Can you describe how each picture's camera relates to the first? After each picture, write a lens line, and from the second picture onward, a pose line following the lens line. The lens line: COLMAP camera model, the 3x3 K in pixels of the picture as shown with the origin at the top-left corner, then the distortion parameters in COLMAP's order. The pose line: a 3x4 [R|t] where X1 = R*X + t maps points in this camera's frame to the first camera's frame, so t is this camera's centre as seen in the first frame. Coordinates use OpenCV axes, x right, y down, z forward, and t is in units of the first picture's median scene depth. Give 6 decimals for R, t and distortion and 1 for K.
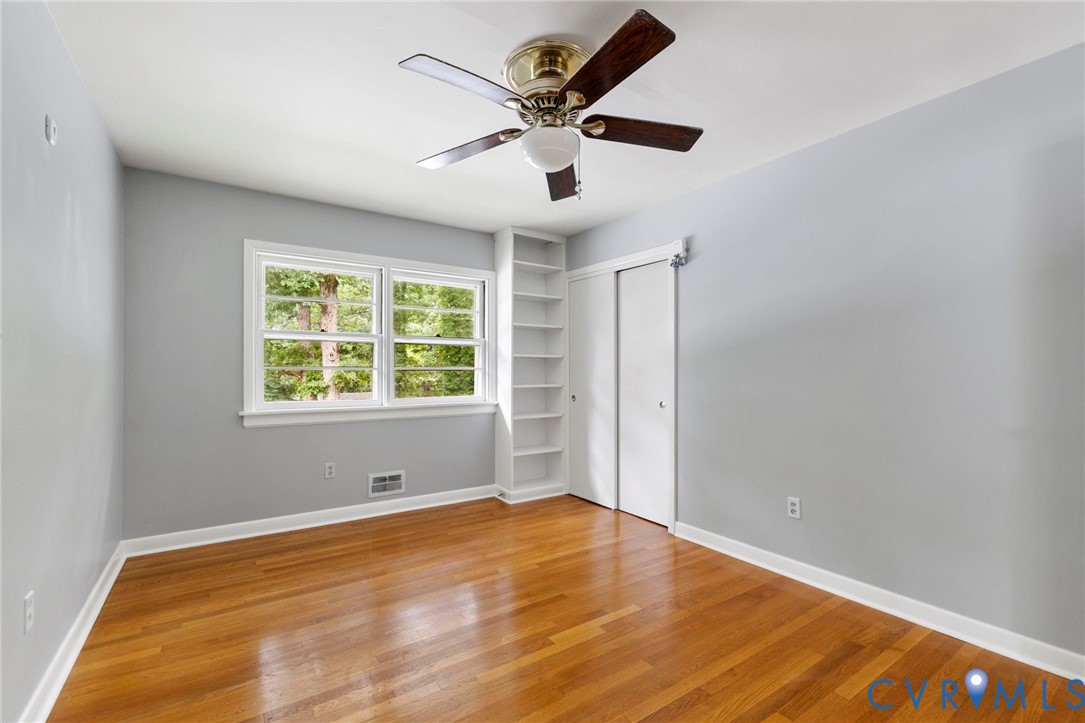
lens RADIAL K [[476.7, 0, 535.7], [0, 476.7, 363.2], [0, 0, 1]] dist [0.003276, -0.000530]
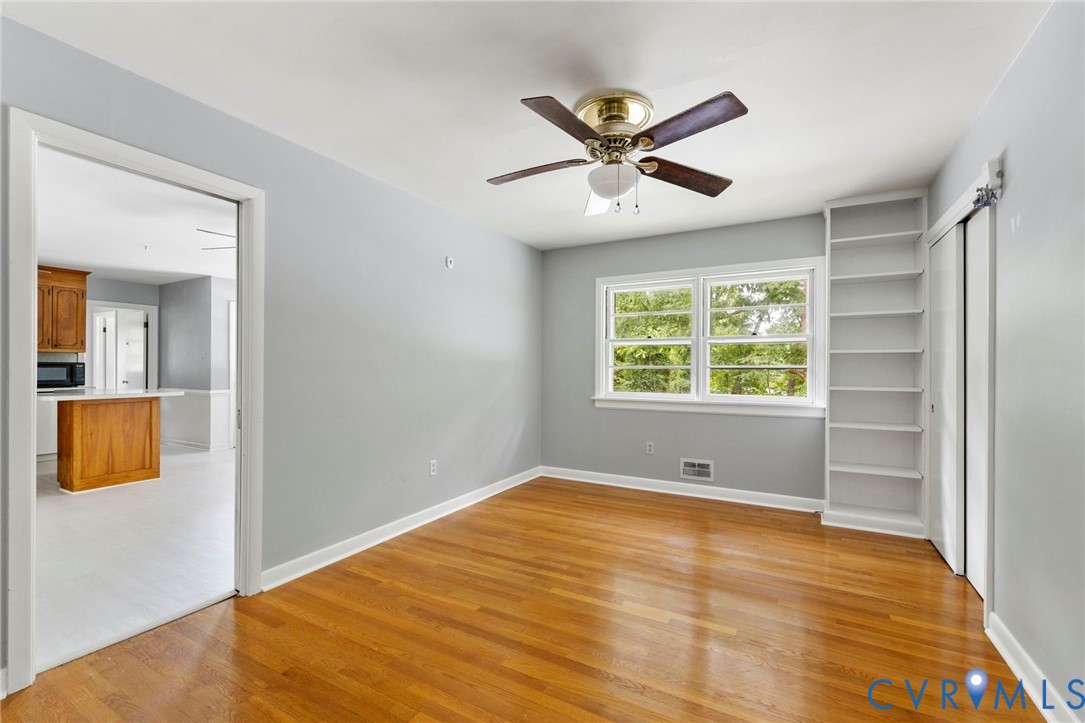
lens RADIAL K [[476.7, 0, 530.8], [0, 476.7, 361.7], [0, 0, 1]] dist [0.003276, -0.000530]
pose [[0.435604, -0.010771, -0.900074, 0.916477], [0.010947, 0.999918, -0.006668, 0.002898], [0.900072, -0.006948, 0.435686, 0.278607]]
